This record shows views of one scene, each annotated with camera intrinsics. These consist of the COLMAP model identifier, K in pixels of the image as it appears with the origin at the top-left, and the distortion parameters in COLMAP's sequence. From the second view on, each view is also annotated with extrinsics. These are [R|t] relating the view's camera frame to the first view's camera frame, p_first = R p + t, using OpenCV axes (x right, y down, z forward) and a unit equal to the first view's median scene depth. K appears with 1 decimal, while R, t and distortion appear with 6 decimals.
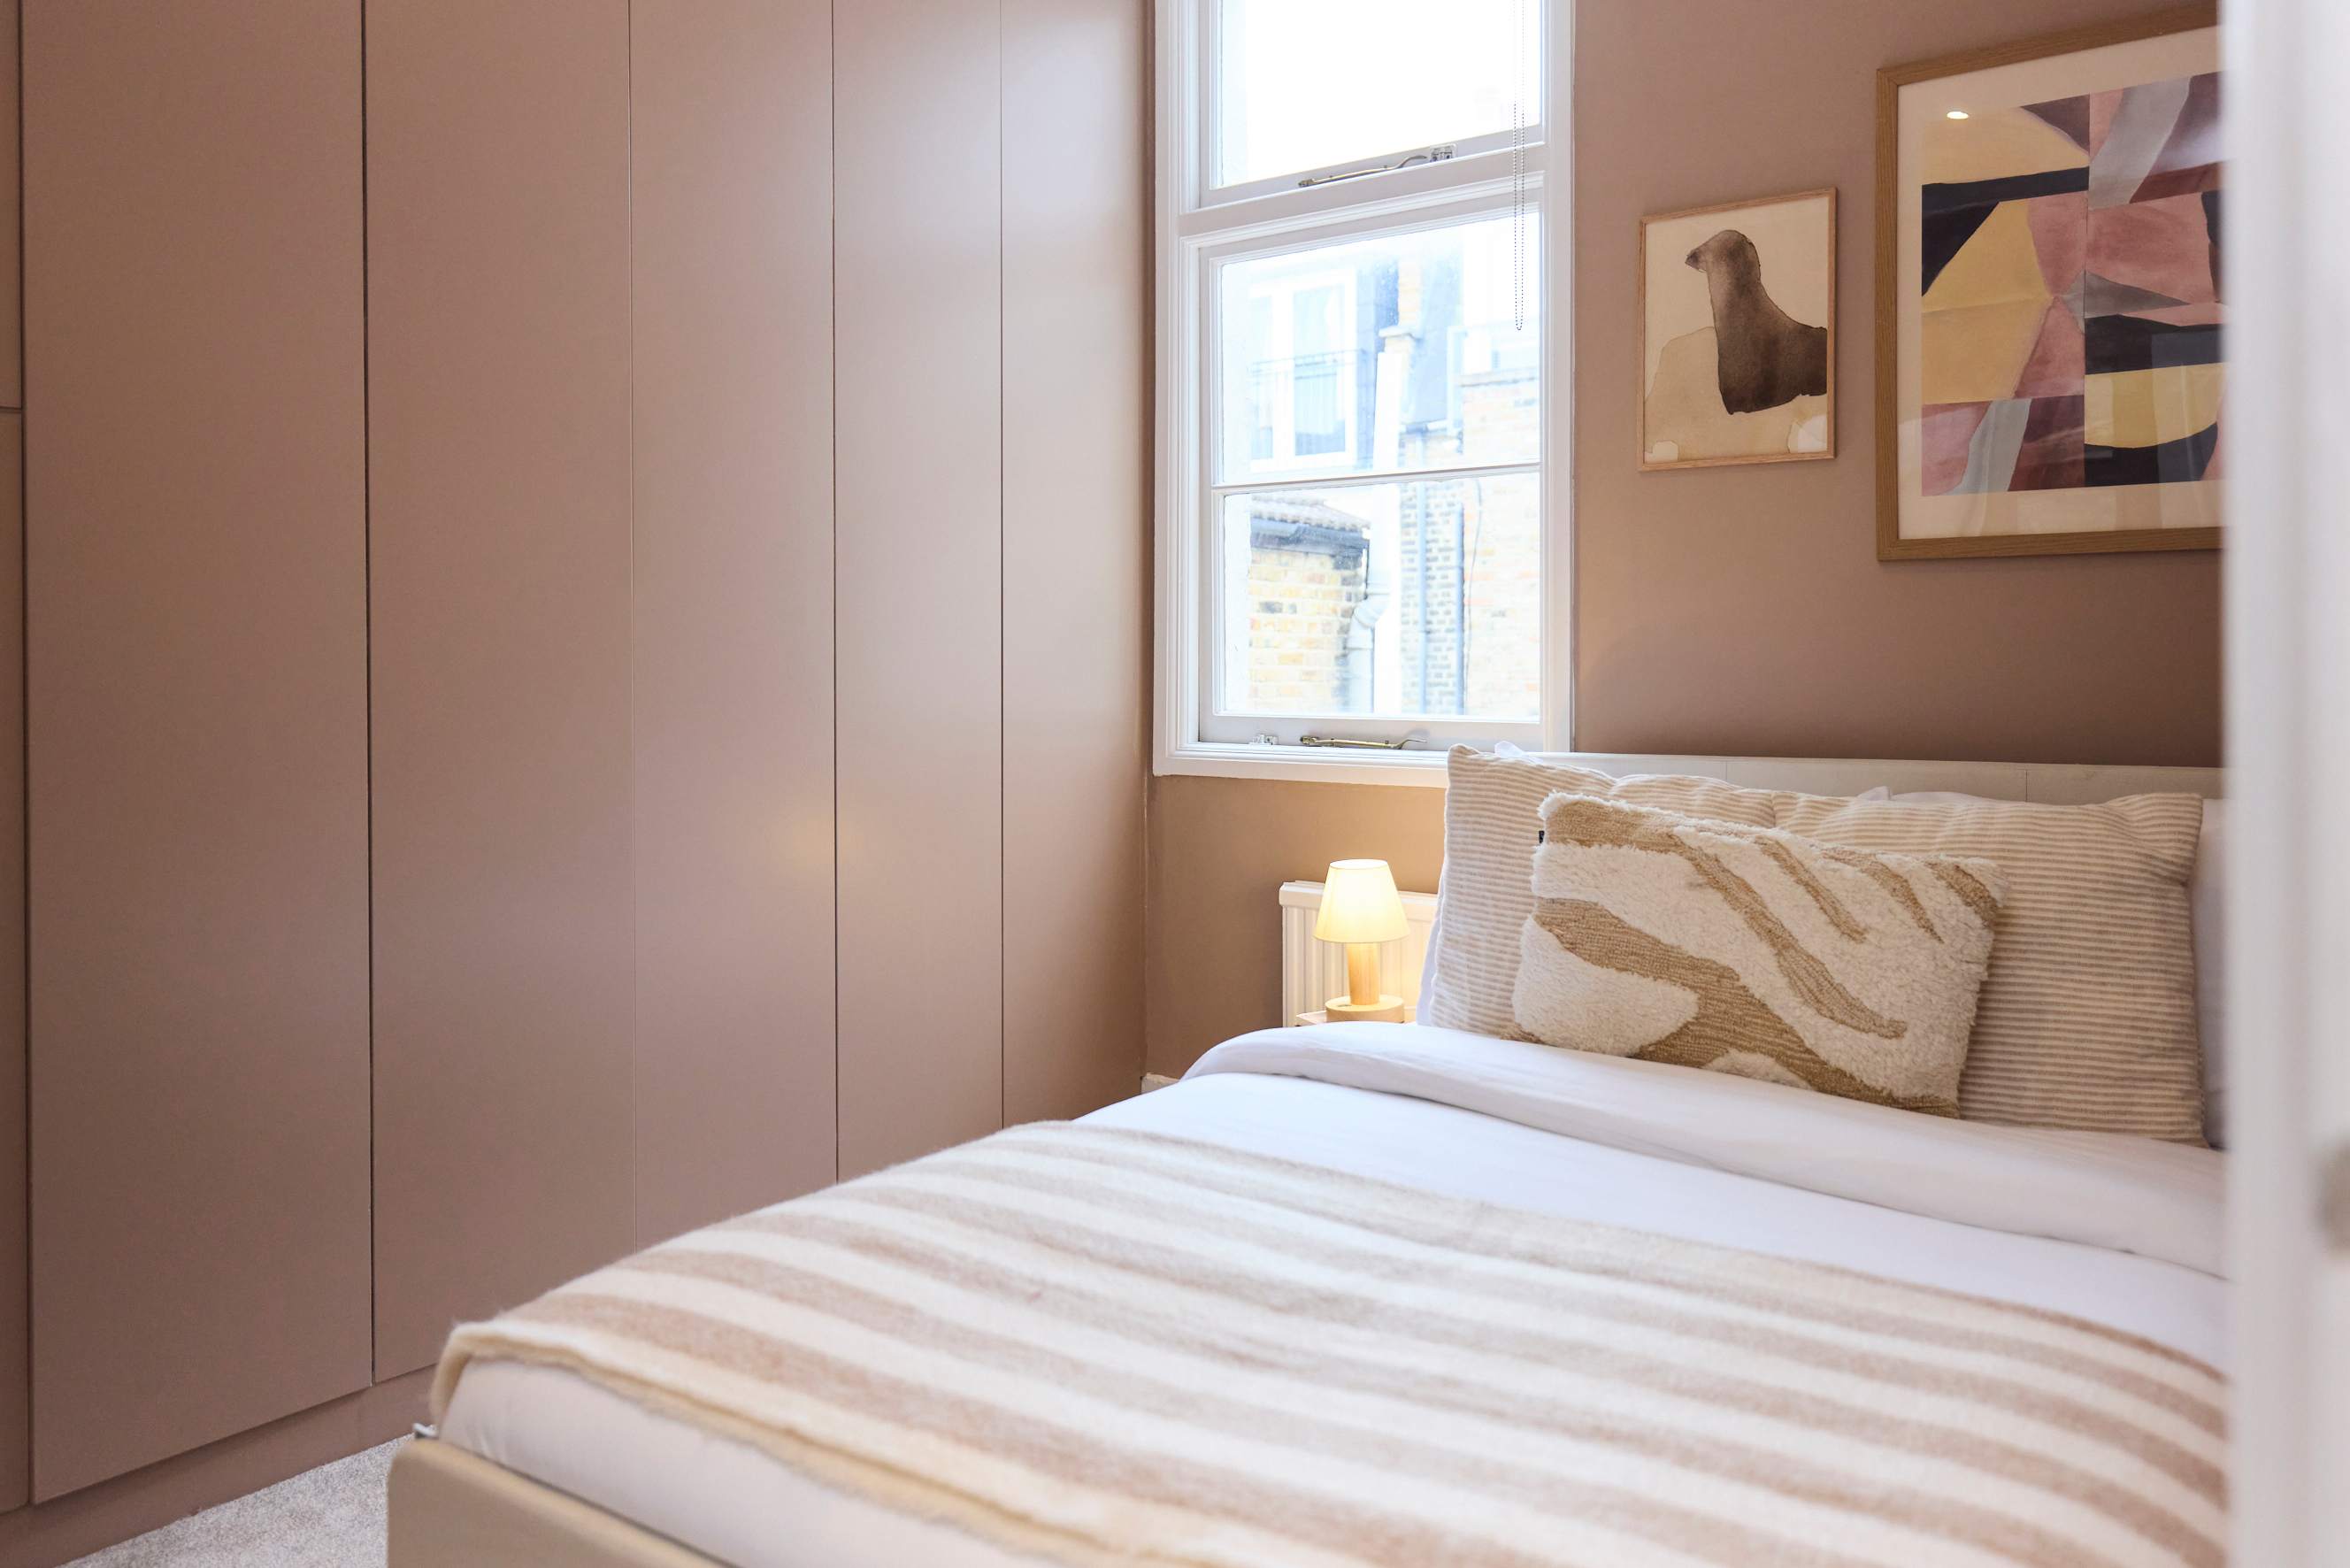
lens RADIAL K [[1743.0, 0, 1147.2], [0, 1743.0, 664.7], [0, 0, 1]] dist [0.006984, -0.006284]
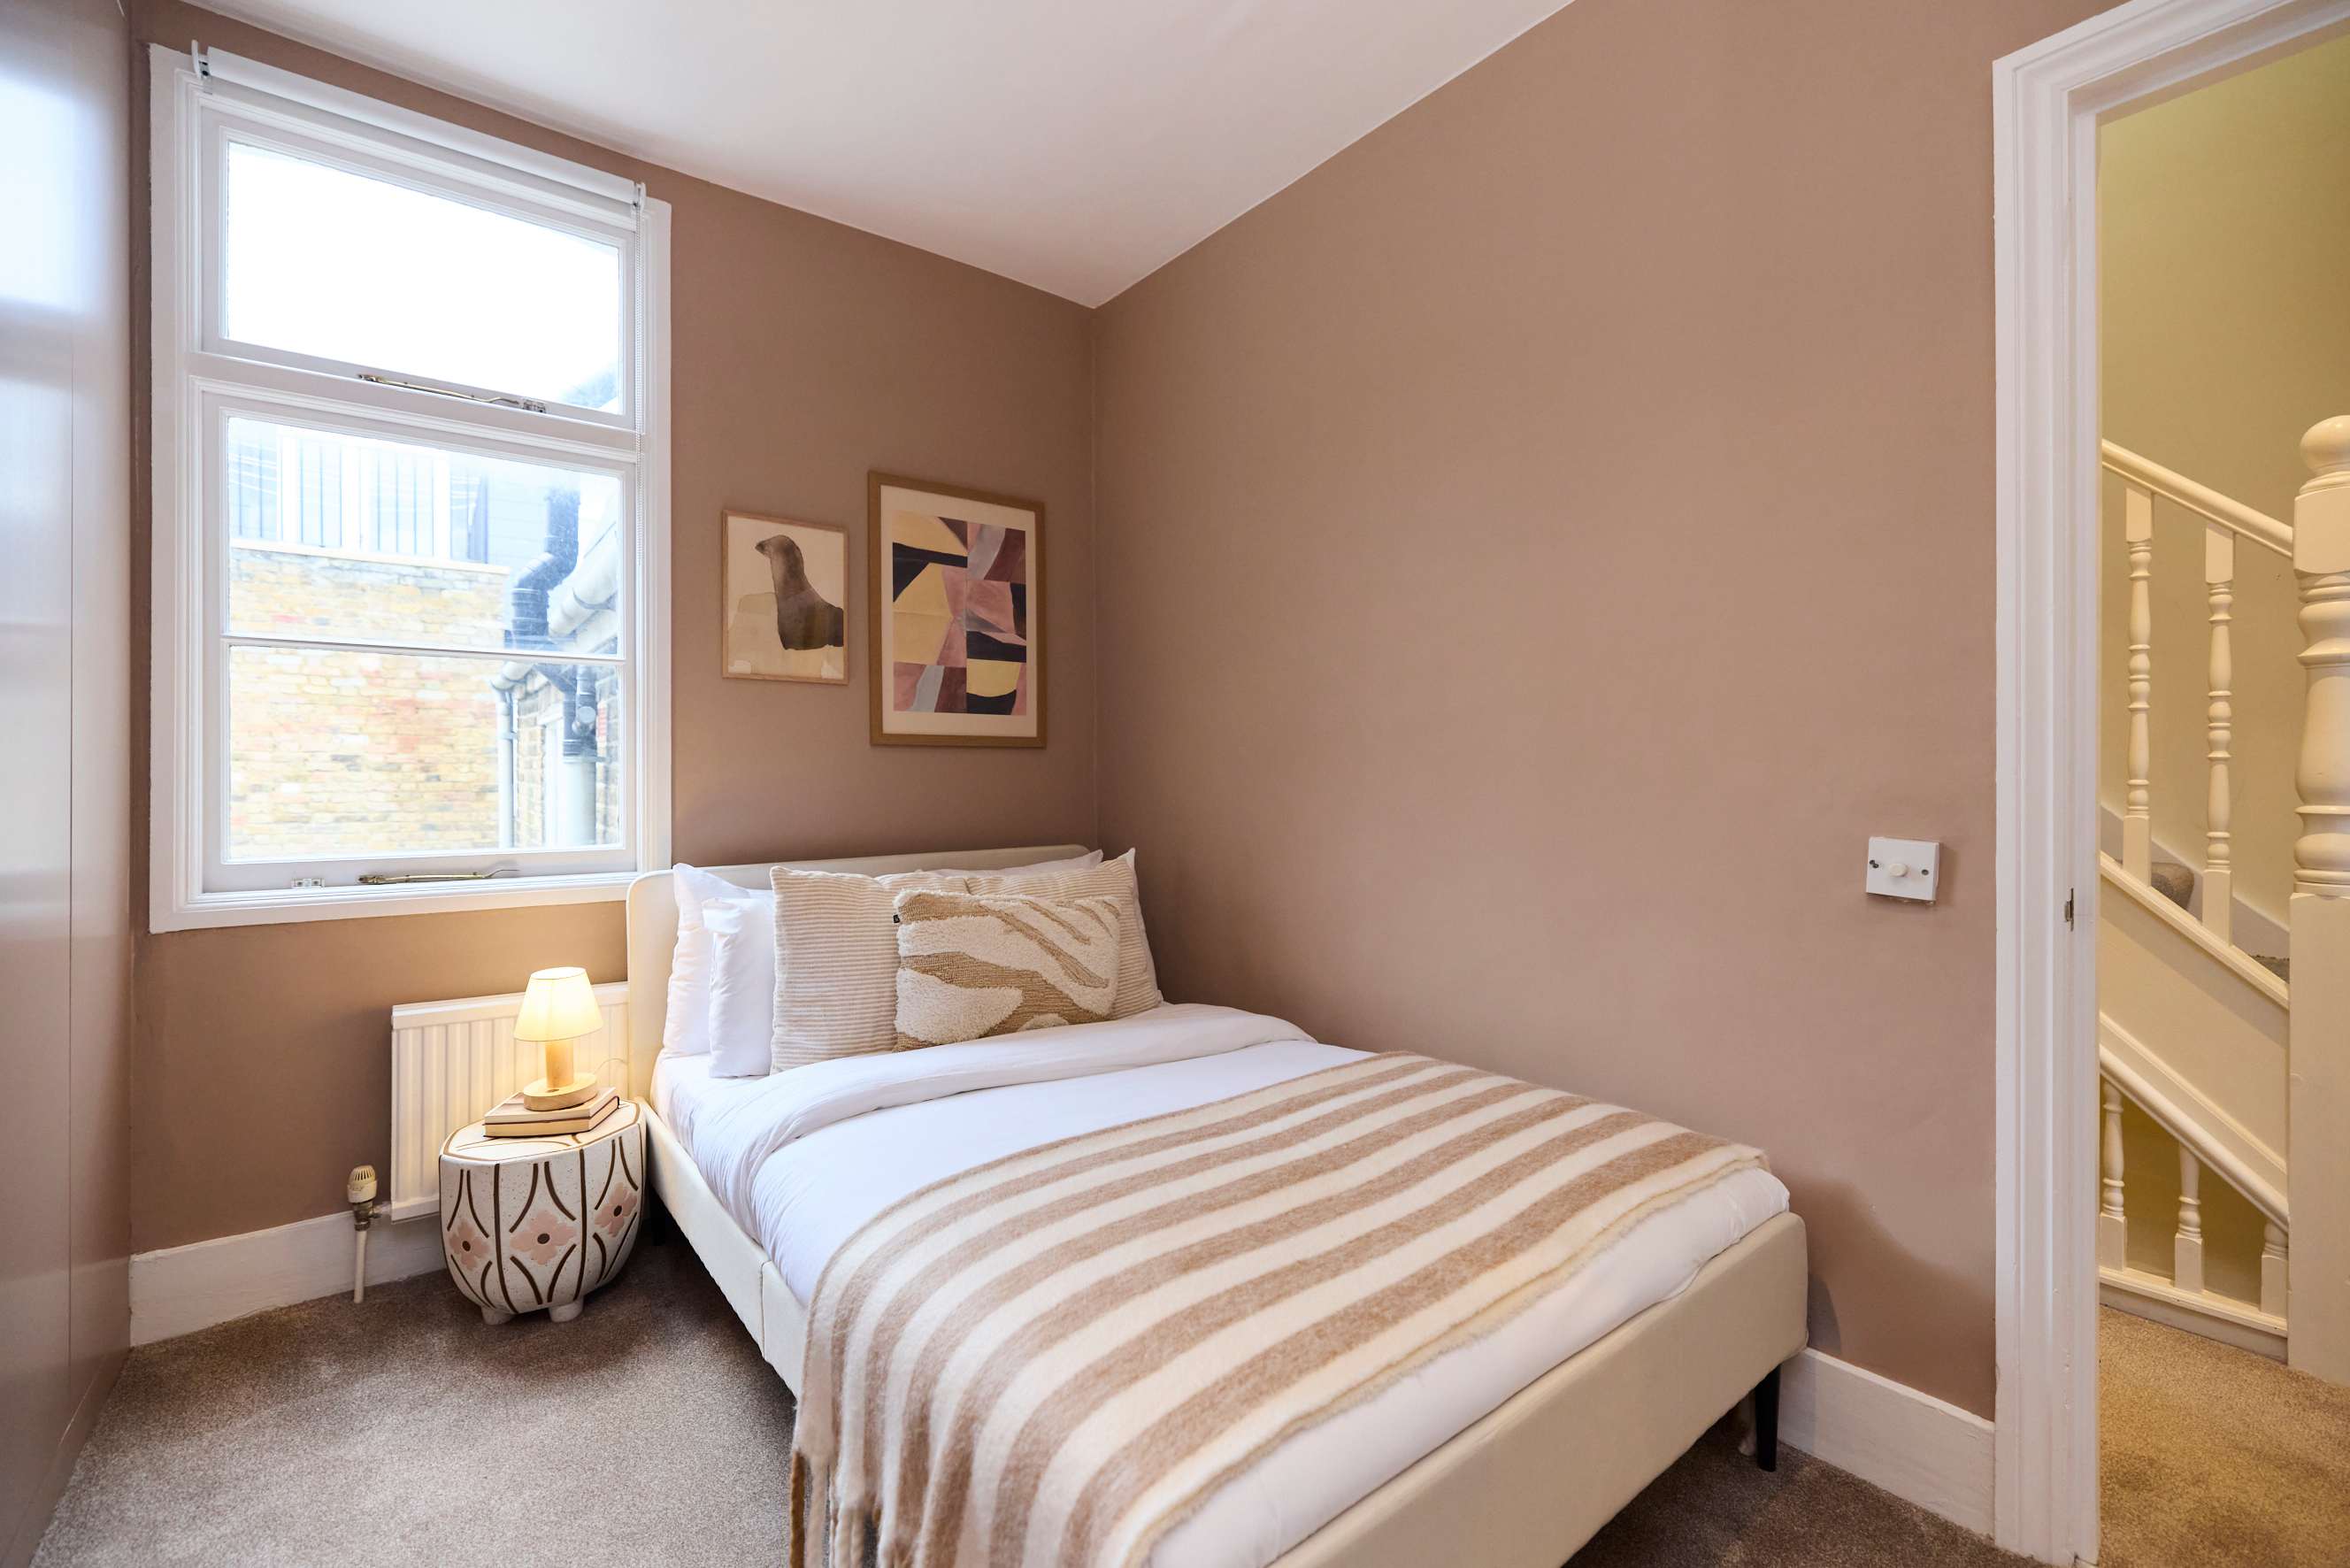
lens RADIAL K [[1010.0, 0, 1160.2], [0, 1010.0, 768.8], [0, 0, 1]] dist [0.002322, -0.000817]
pose [[0.264253, 0.005993, 0.964435, -0.532187], [0.004249, 0.999964, -0.007378, -0.027100], [-0.964444, 0.006047, 0.264218, 0.464322]]
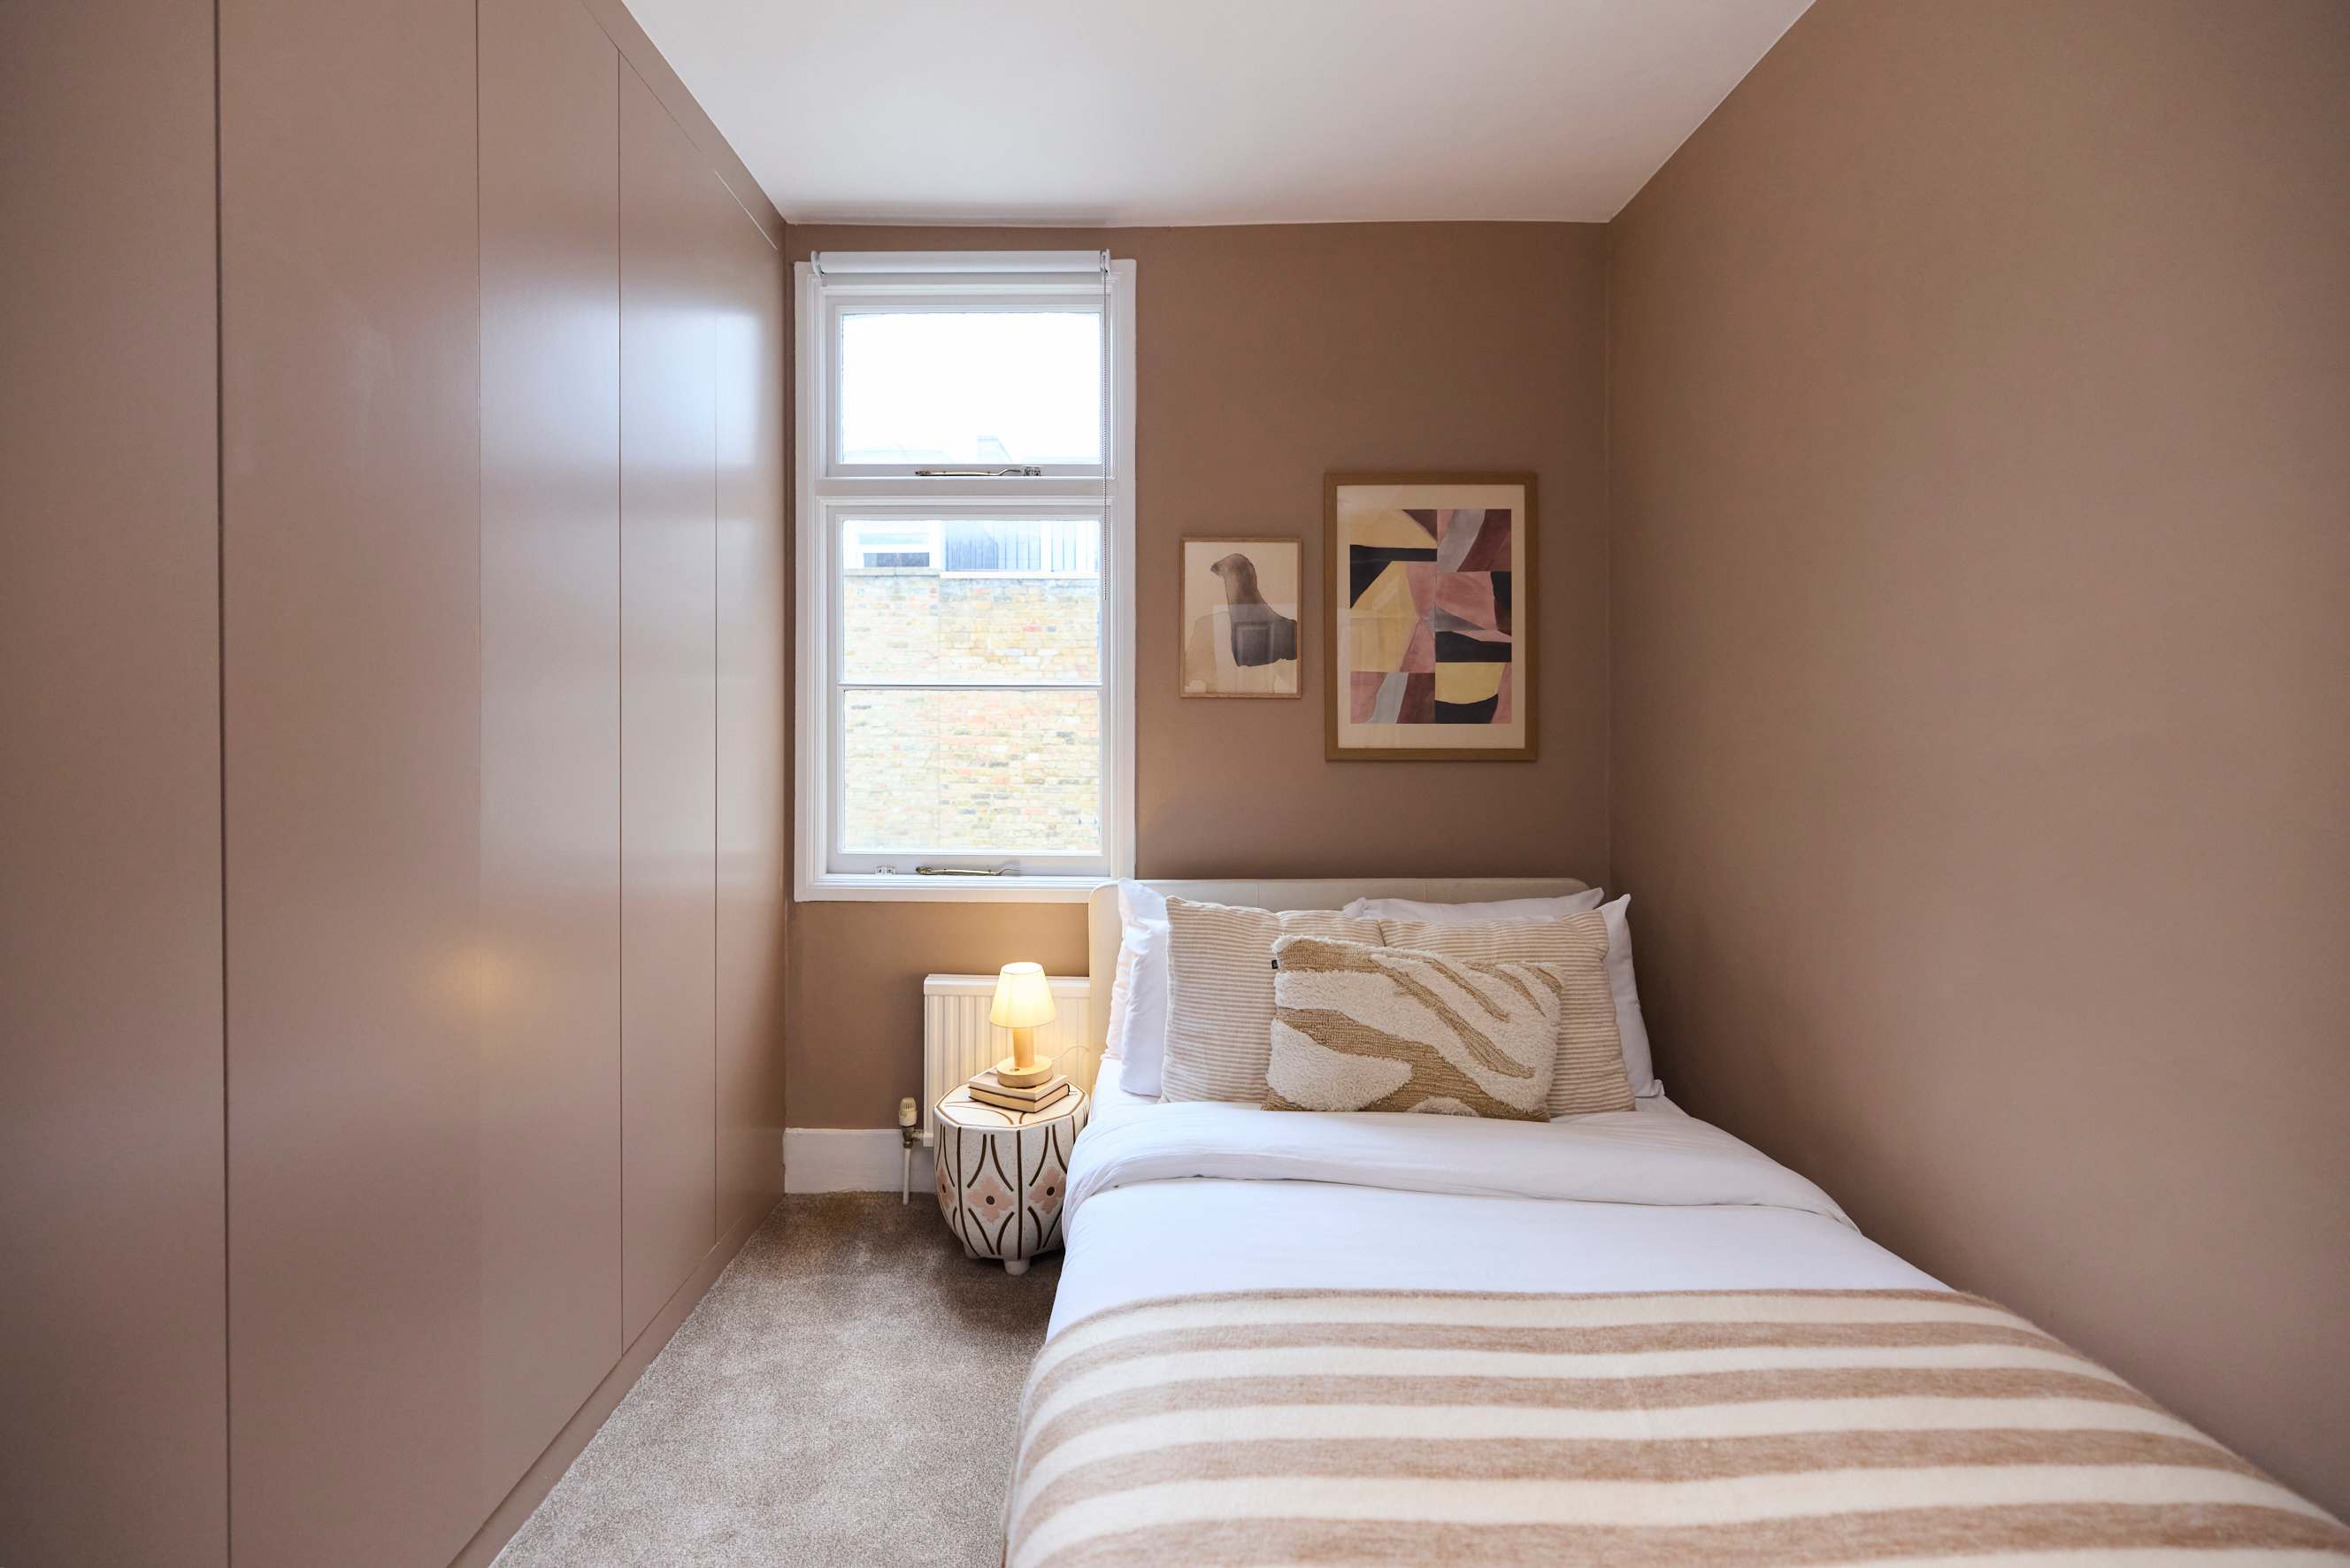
lens RADIAL K [[1010.0, 0, 1126.7], [0, 1010.0, 739.5], [0, 0, 1]] dist [0.002322, -0.000817]
pose [[0.805378, -0.000306, 0.592762, -0.346371], [-0.000679, 0.999999, 0.001439, -0.085130], [-0.592761, -0.001561, 0.805377, 0.333860]]
